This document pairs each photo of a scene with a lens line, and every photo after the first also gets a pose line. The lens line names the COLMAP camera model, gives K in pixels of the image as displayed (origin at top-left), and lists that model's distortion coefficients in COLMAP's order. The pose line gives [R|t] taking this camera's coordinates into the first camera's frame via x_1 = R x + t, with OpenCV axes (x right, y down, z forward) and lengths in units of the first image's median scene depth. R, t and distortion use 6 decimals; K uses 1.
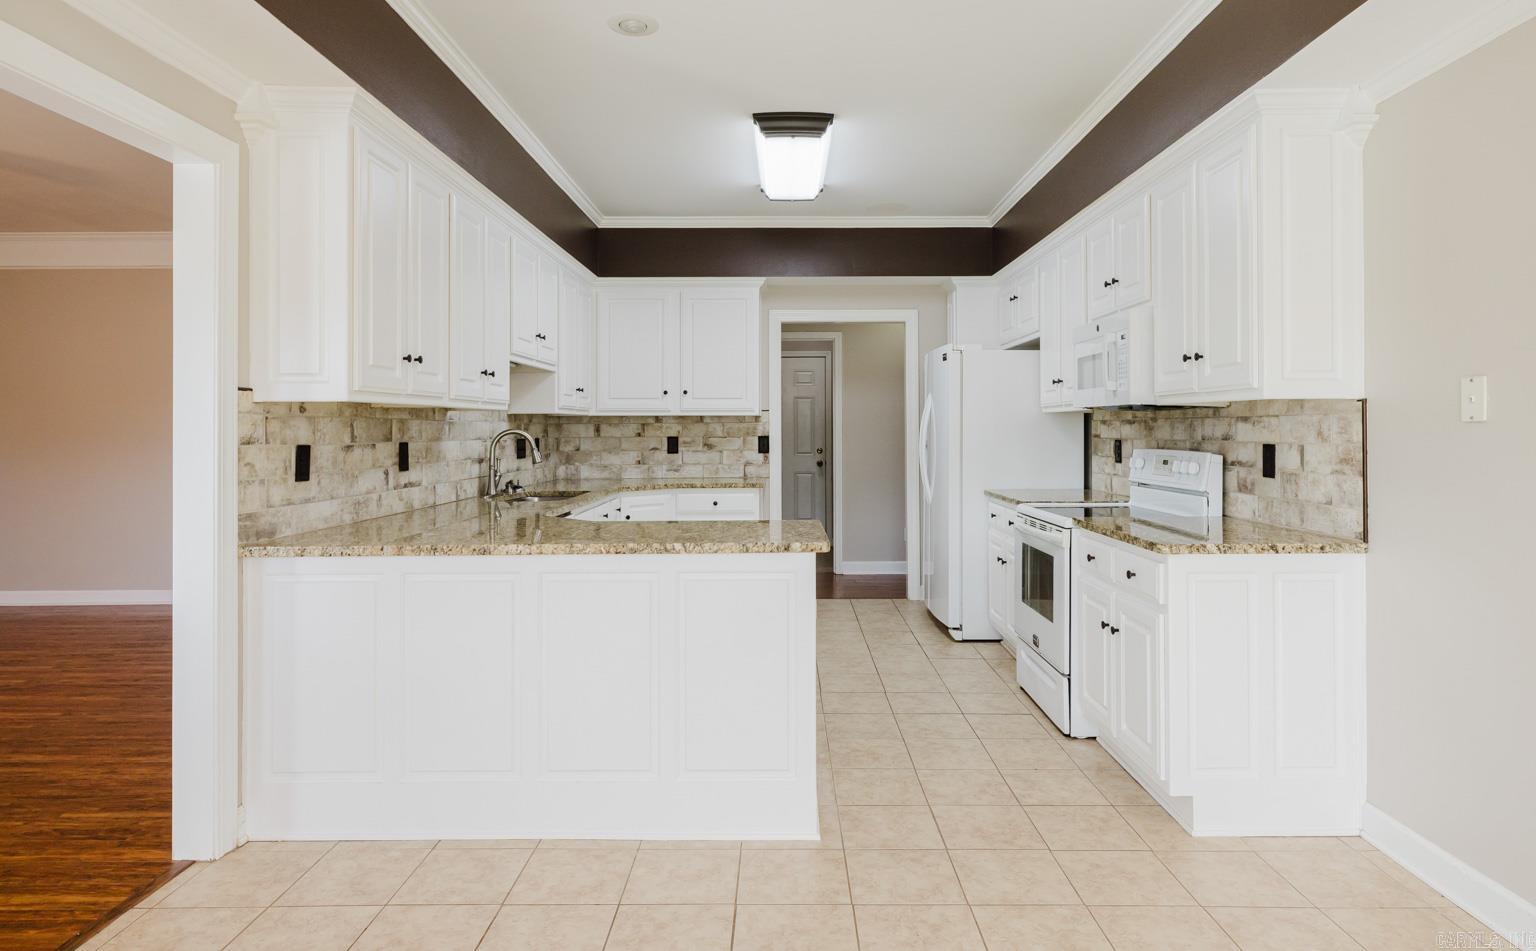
lens RADIAL K [[881.3, 0, 802.6], [0, 881.3, 422.5], [0, 0, 1]] dist [0.001106, -0.000854]
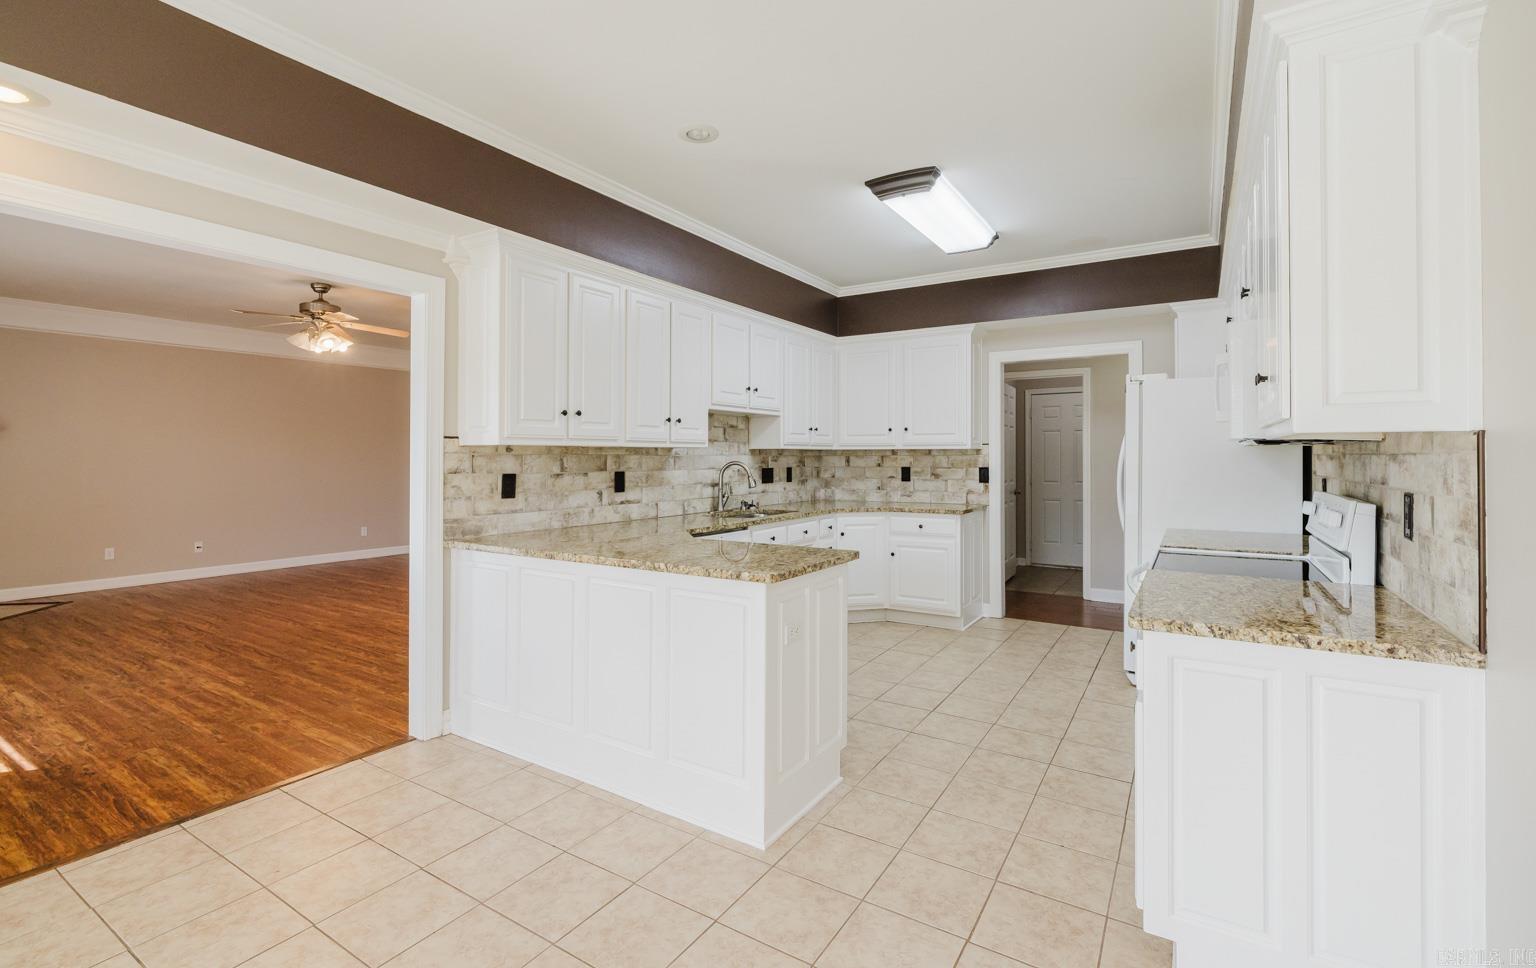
lens RADIAL K [[695.3, 0, 765.7], [0, 695.3, 448.8], [0, 0, 1]] dist [-0.009678, 0.001169]
pose [[0.835891, -0.003745, -0.548882, 0.413477], [0.002255, 0.999992, -0.003390, -0.011077], [0.548891, 0.001596, 0.835893, 0.249669]]
